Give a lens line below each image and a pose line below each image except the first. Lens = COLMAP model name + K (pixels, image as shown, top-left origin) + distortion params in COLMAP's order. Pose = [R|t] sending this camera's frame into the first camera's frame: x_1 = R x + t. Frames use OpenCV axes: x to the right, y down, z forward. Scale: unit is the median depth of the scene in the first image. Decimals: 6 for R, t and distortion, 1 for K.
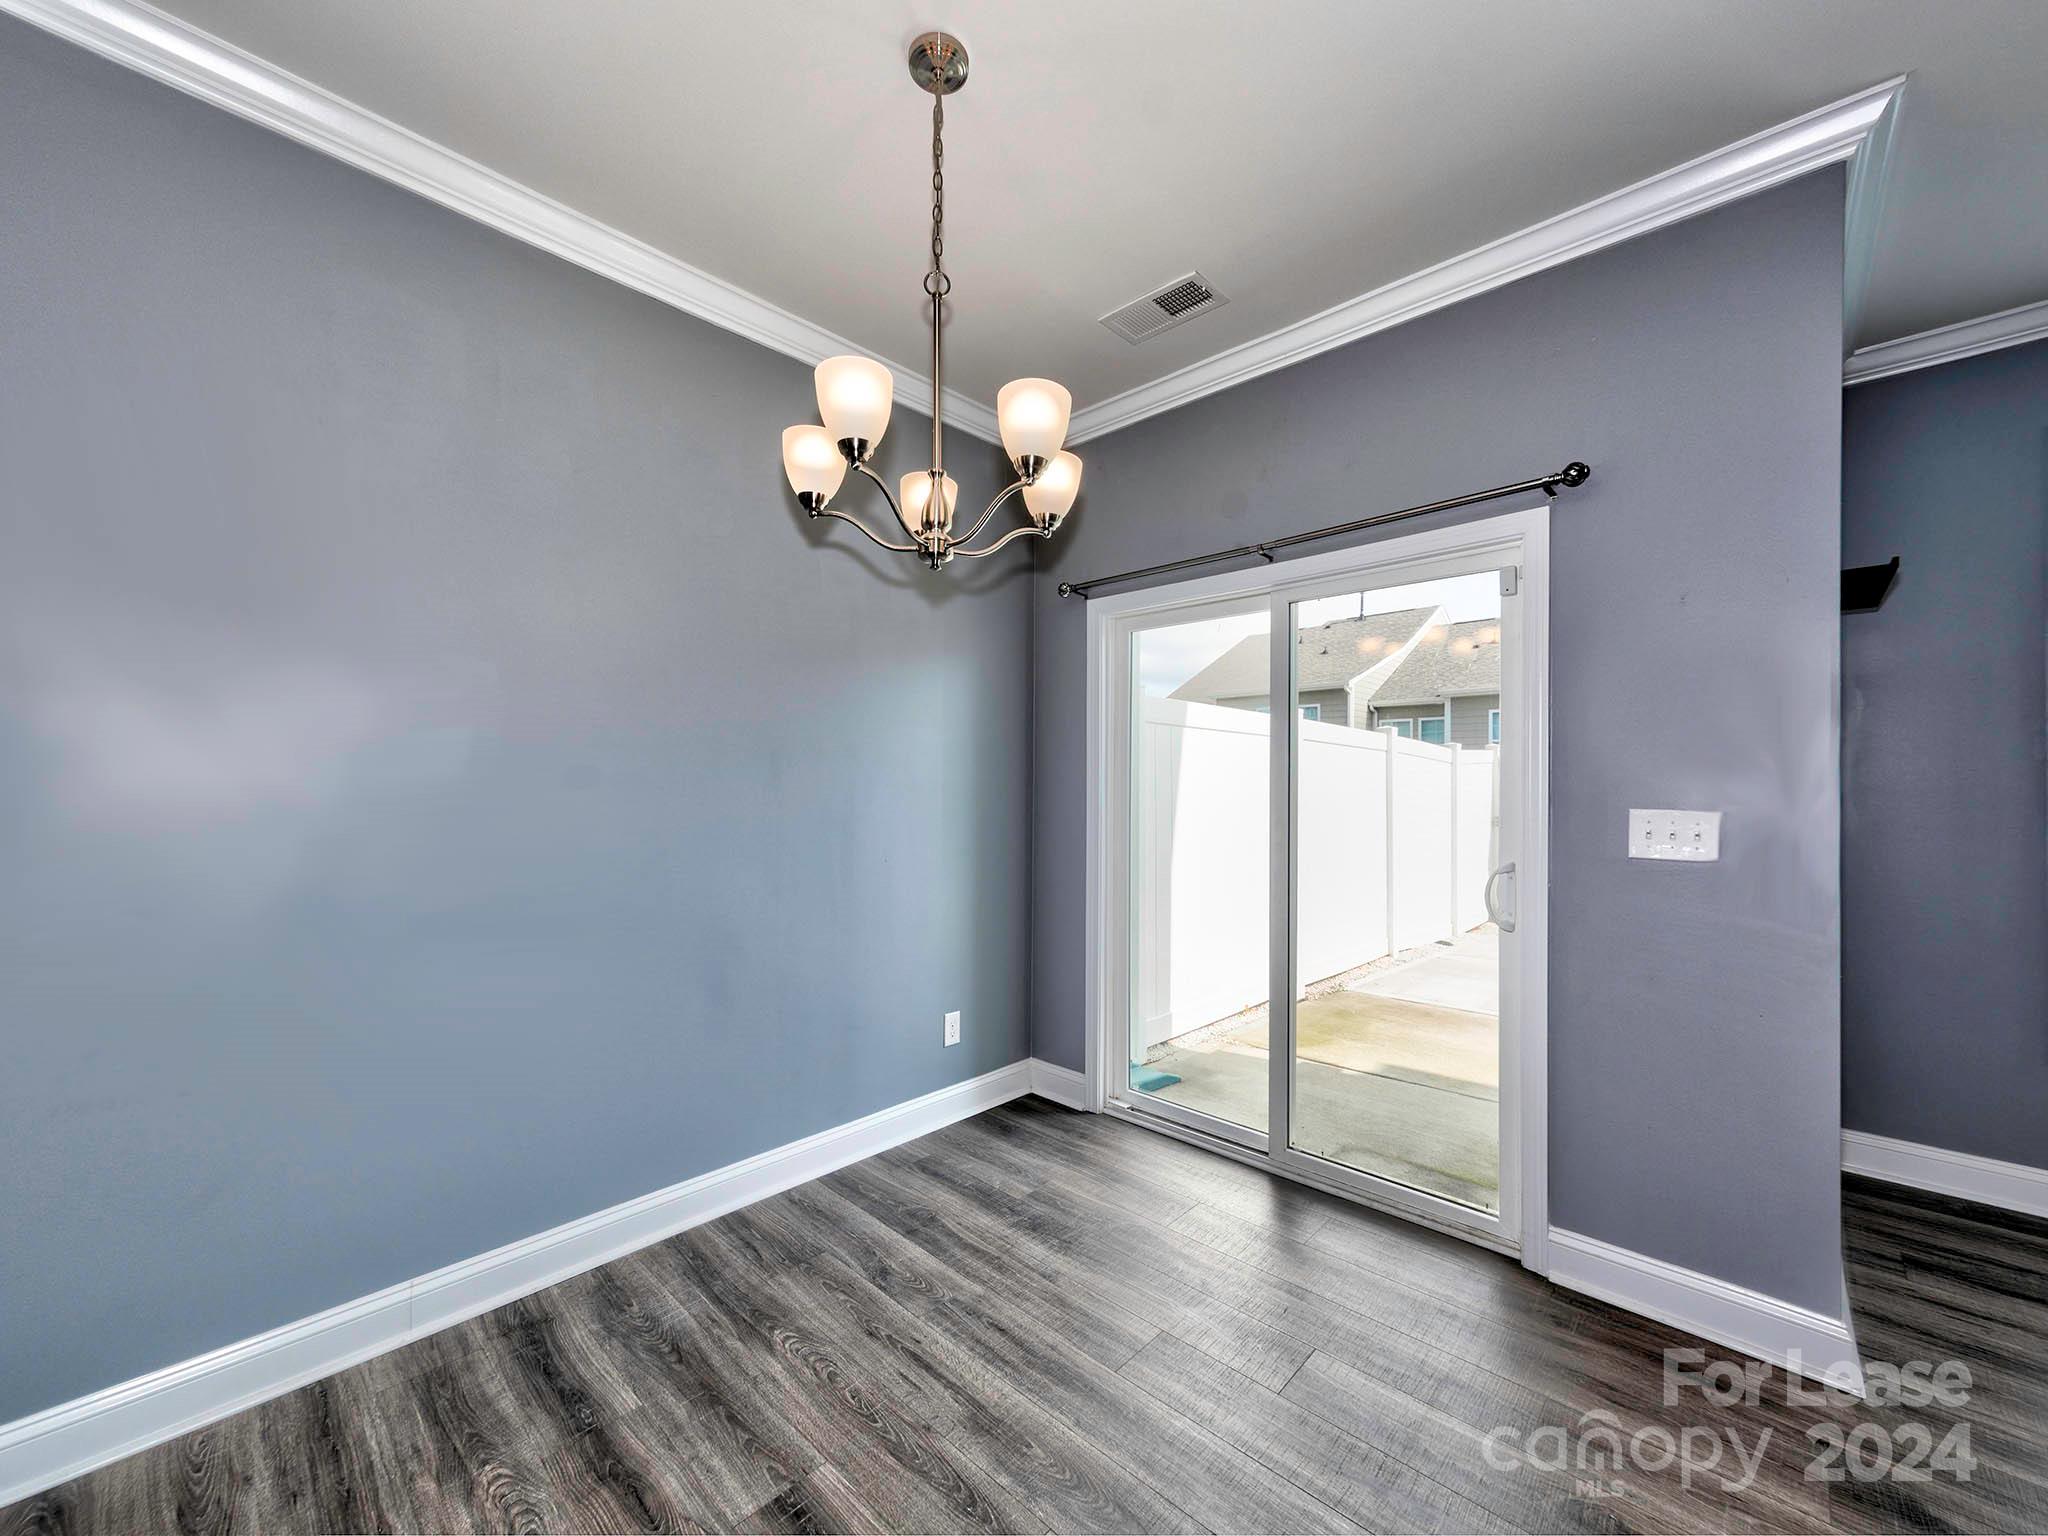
lens RADIAL K [[801.9, 0, 1018.9], [0, 801.9, 782.1], [0, 0, 1]] dist [0.001049, -0.000442]
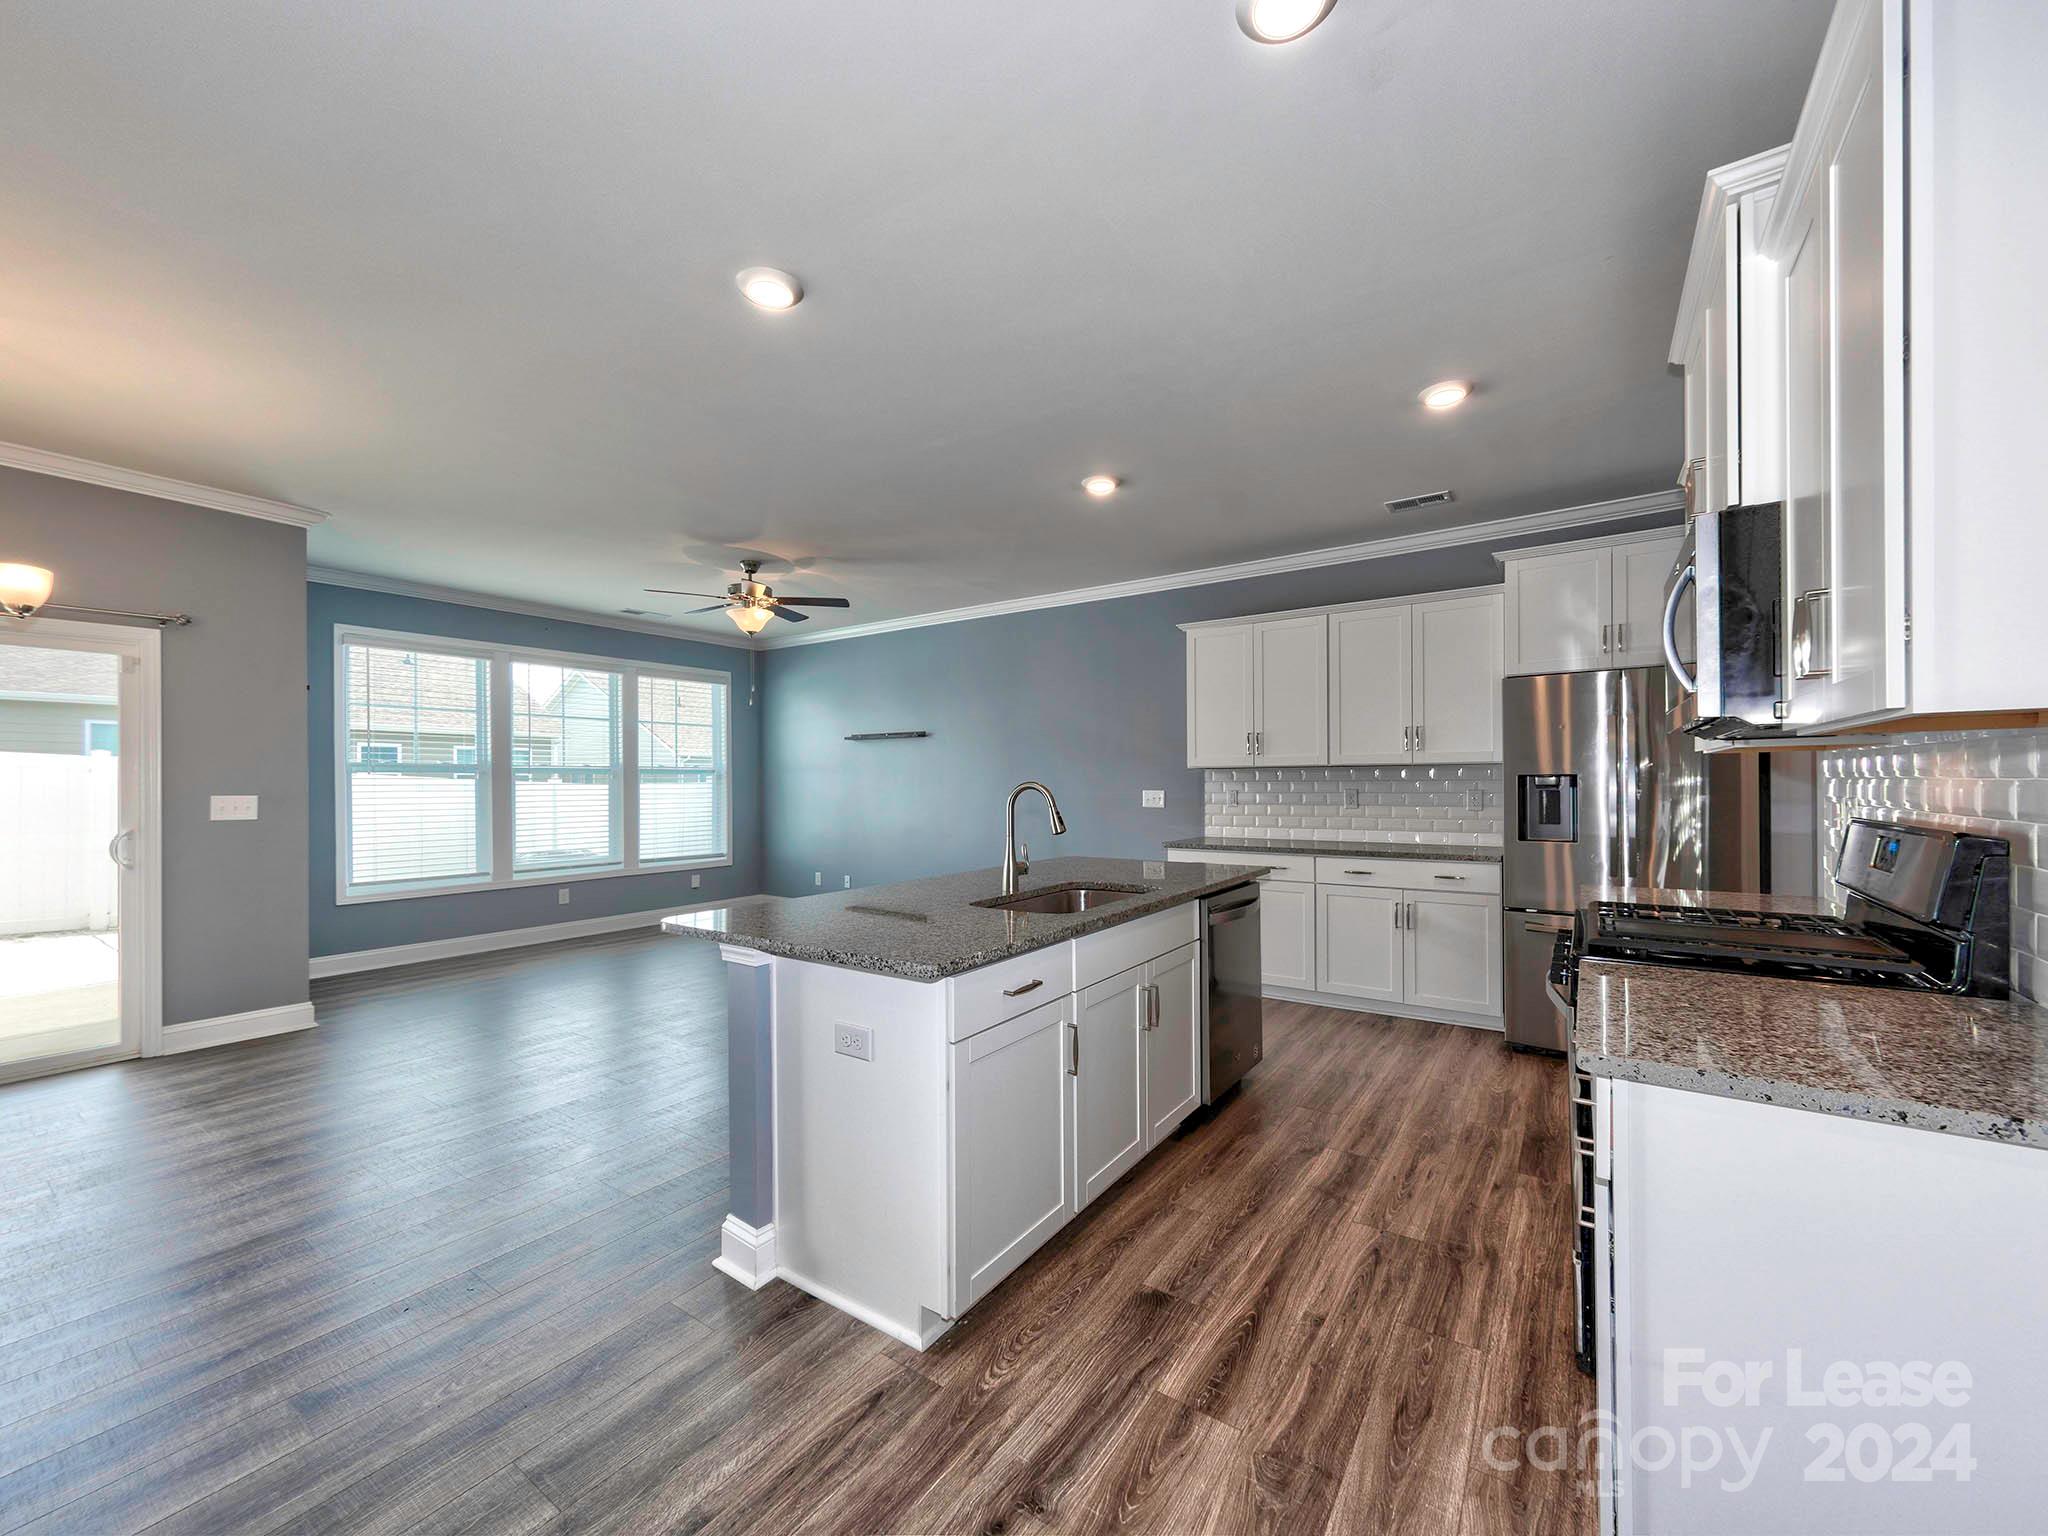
lens RADIAL K [[801.9, 0, 1028.9], [0, 801.9, 784.7], [0, 0, 1]] dist [0.001049, -0.000442]
pose [[-0.164813, -0.002961, 0.986320, -1.603445], [-0.004435, 0.999988, 0.002261, -0.010065], [-0.986315, -0.004002, -0.164824, -0.699058]]
